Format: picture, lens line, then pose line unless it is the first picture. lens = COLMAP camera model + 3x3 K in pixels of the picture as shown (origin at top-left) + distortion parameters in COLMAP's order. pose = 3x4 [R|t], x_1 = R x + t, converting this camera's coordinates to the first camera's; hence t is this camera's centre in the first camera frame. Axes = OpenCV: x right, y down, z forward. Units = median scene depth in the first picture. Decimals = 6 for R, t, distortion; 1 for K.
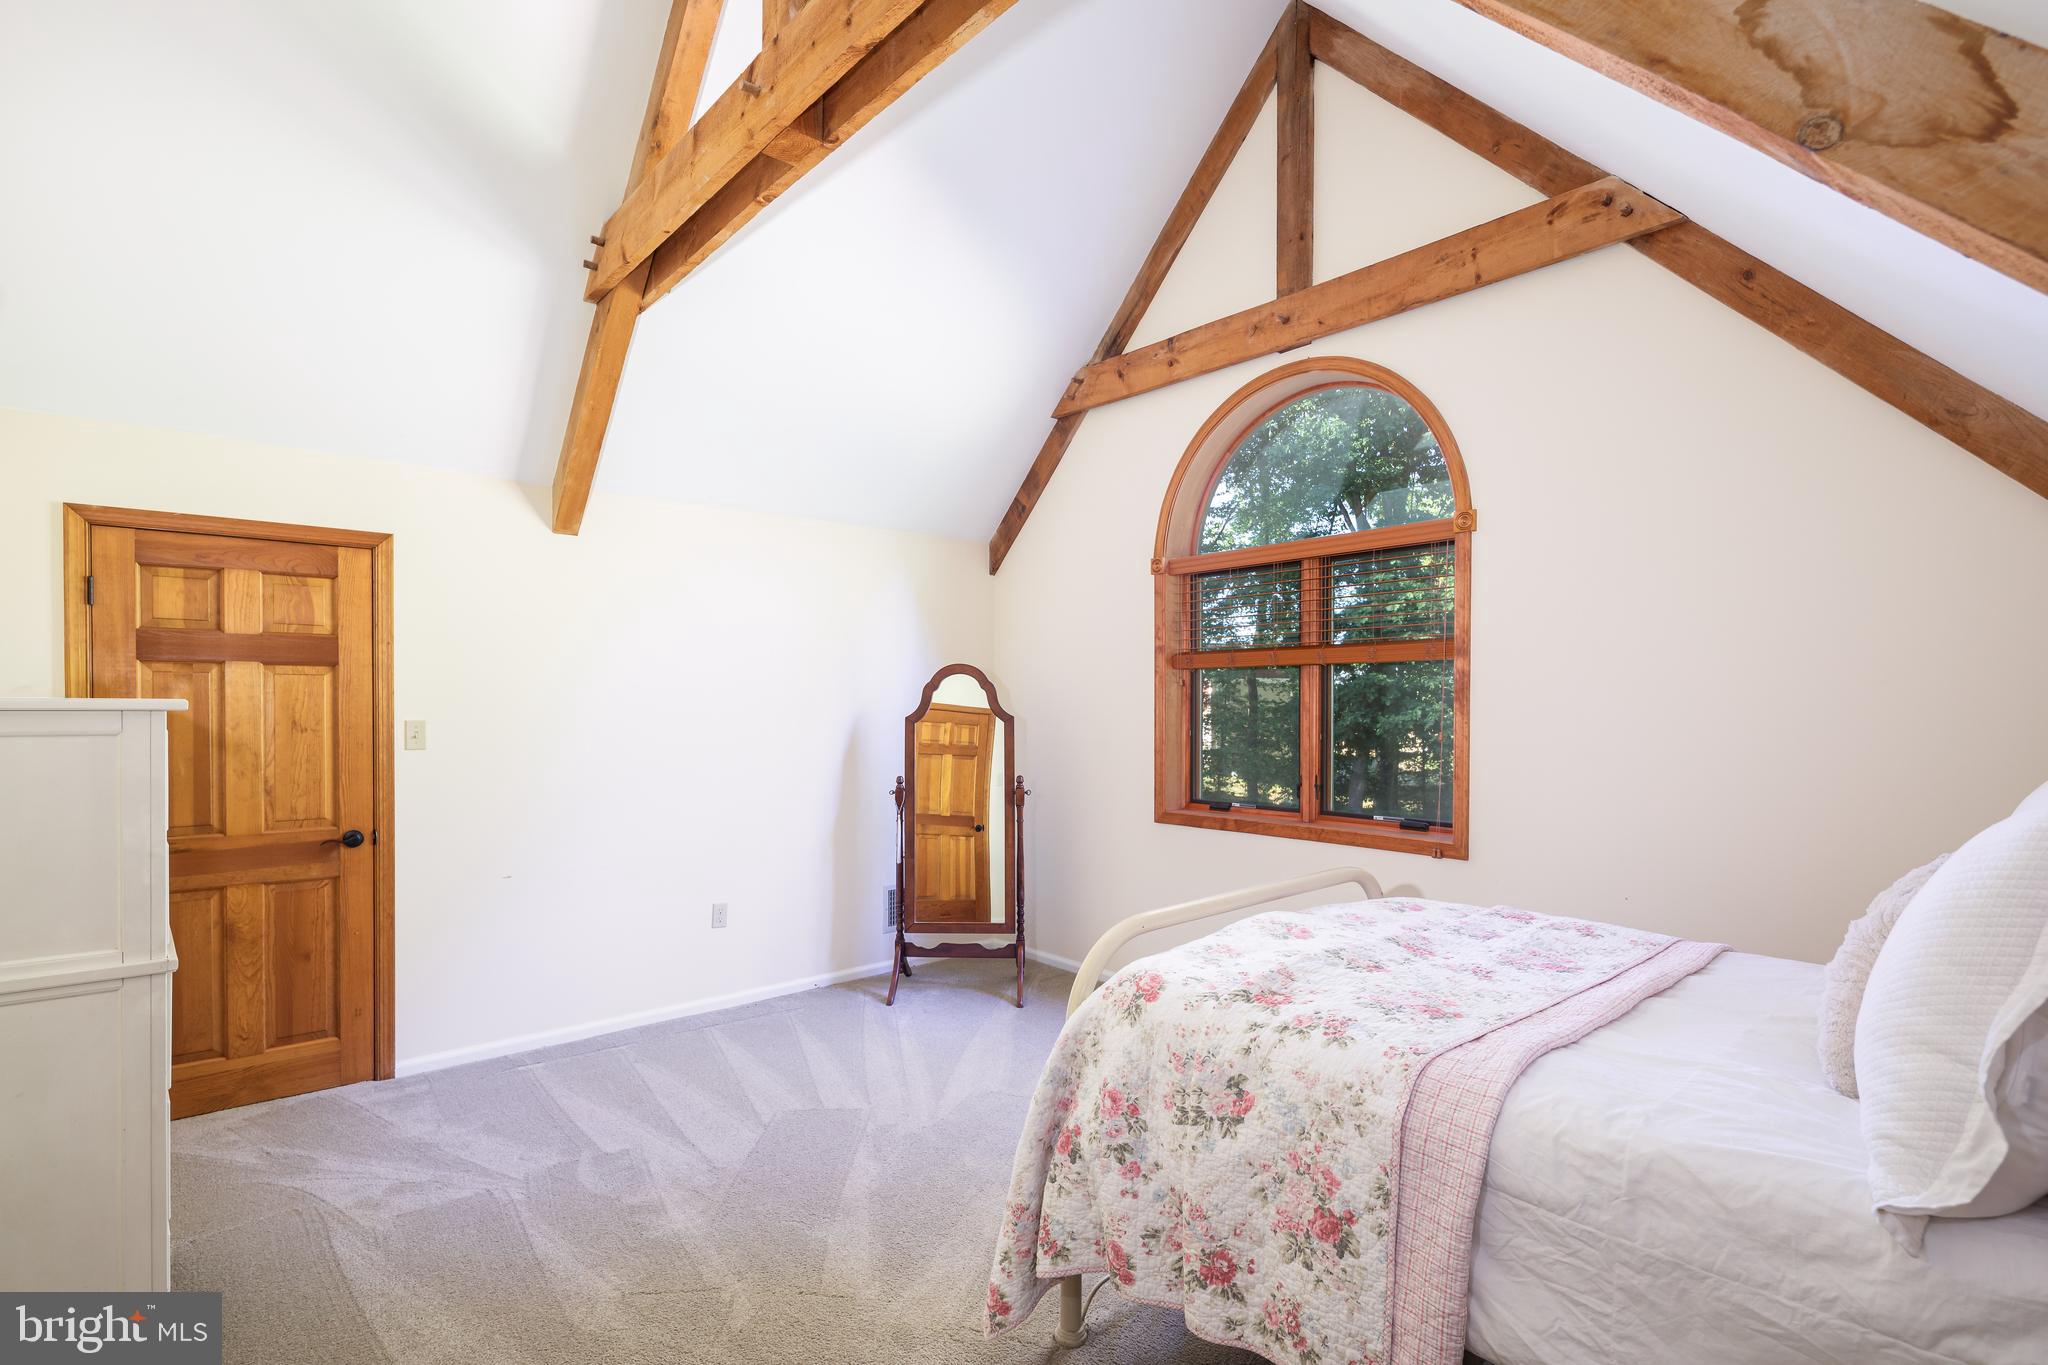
lens RADIAL K [[994.6, 0, 1021.5], [0, 994.6, 712.2], [0, 0, 1]] dist [-0.001024, -0.000159]
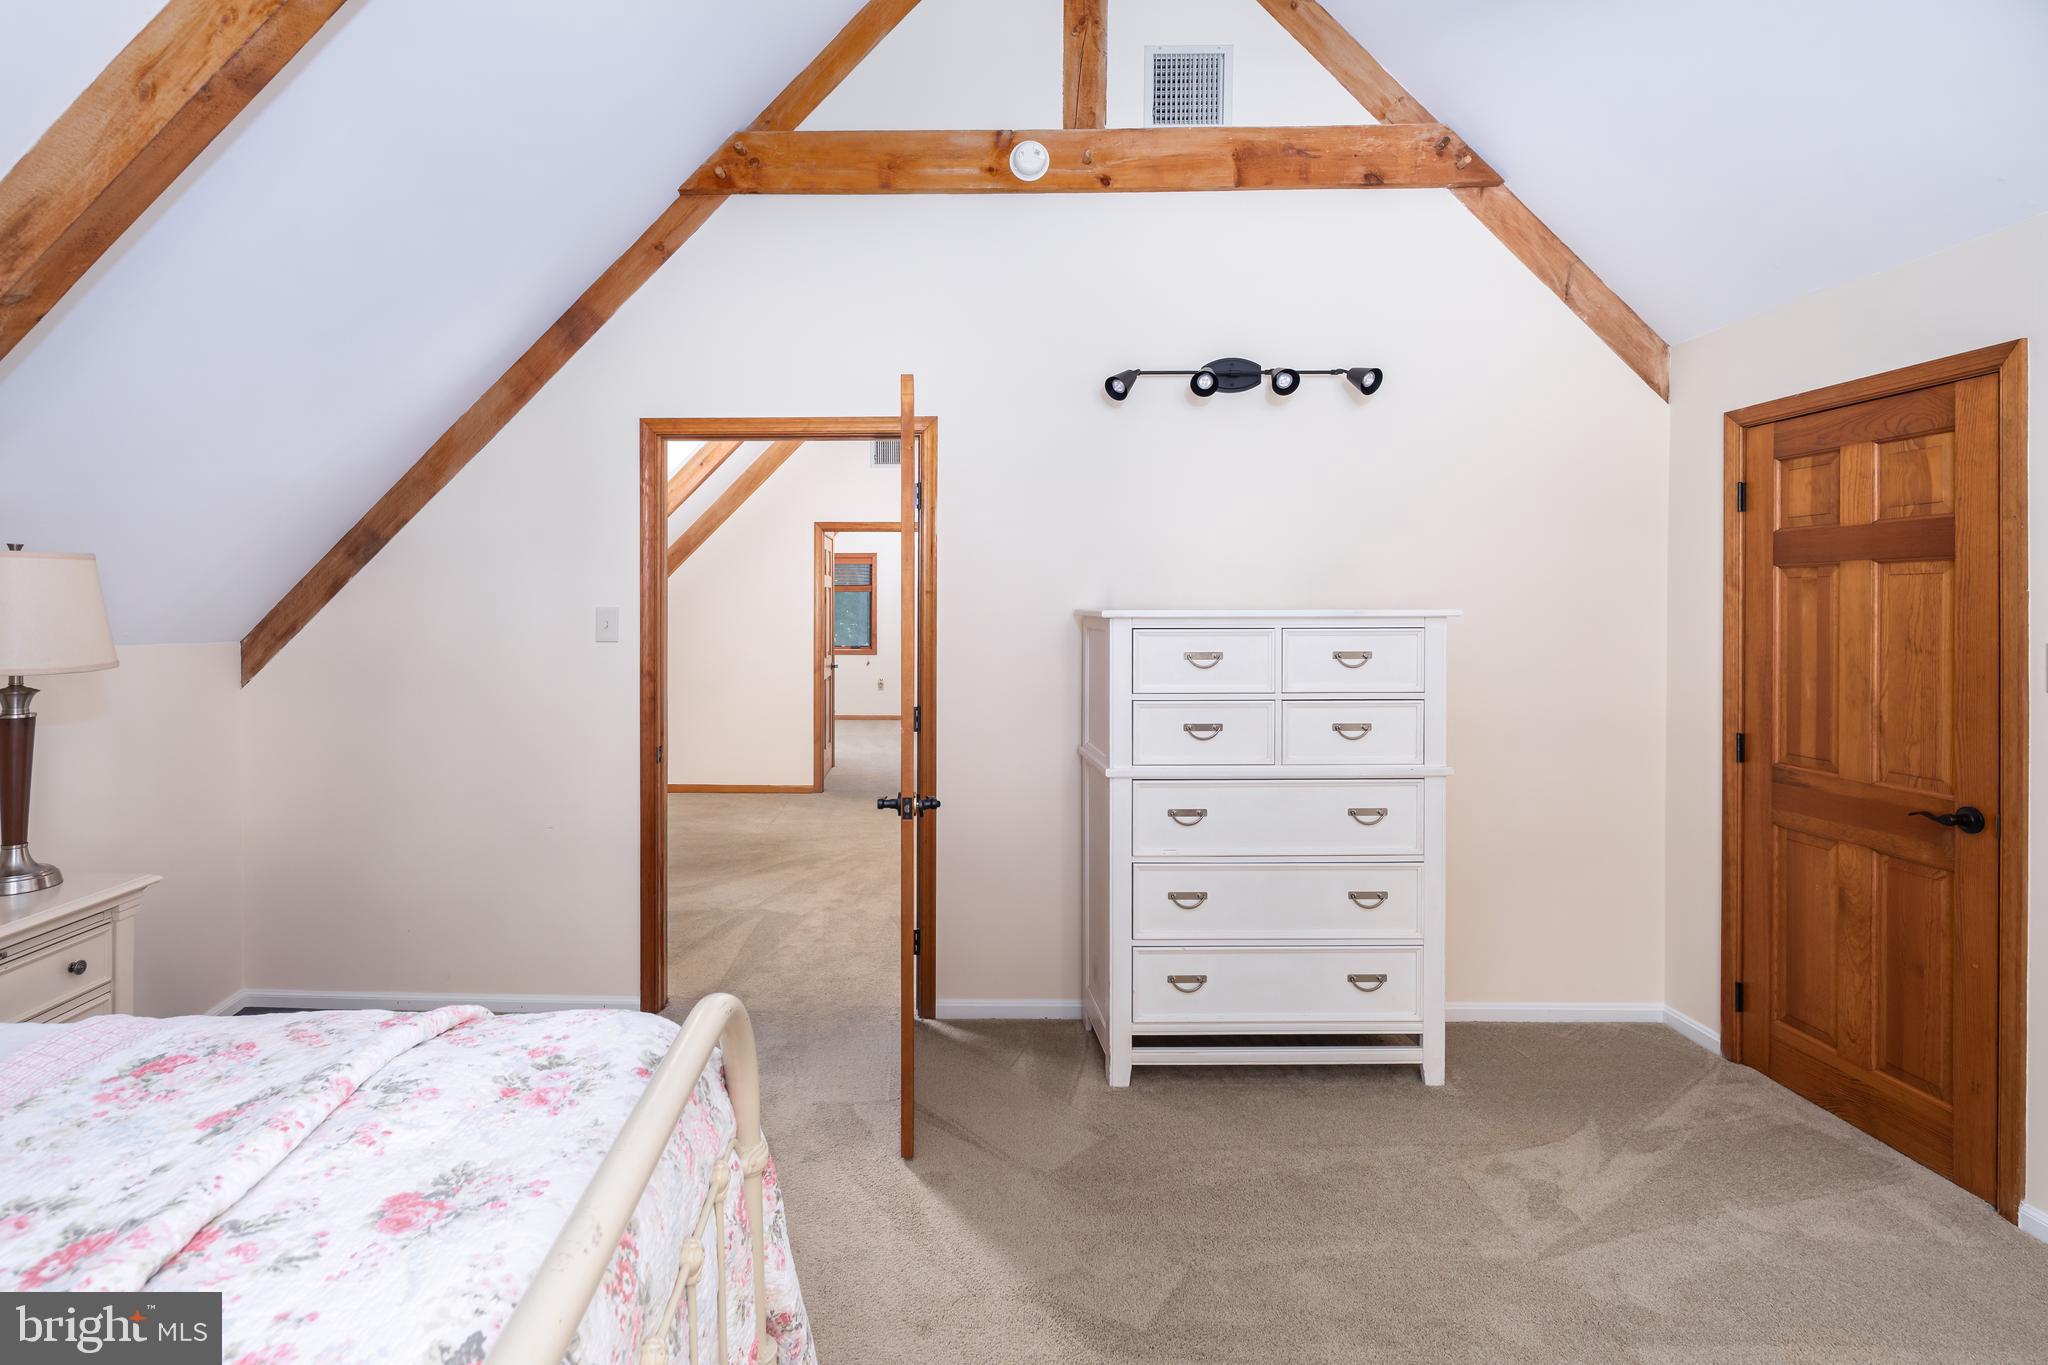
lens RADIAL K [[1178.0, 0, 1023.3], [0, 1178.0, 610.7], [0, 0, 1]] dist [0.002242, 0.000925]
pose [[-0.656860, -0.003563, -0.754004, 0.347780], [-0.011341, 0.999922, 0.005155, -0.008491], [0.753927, 0.011937, -0.656850, 1.096575]]
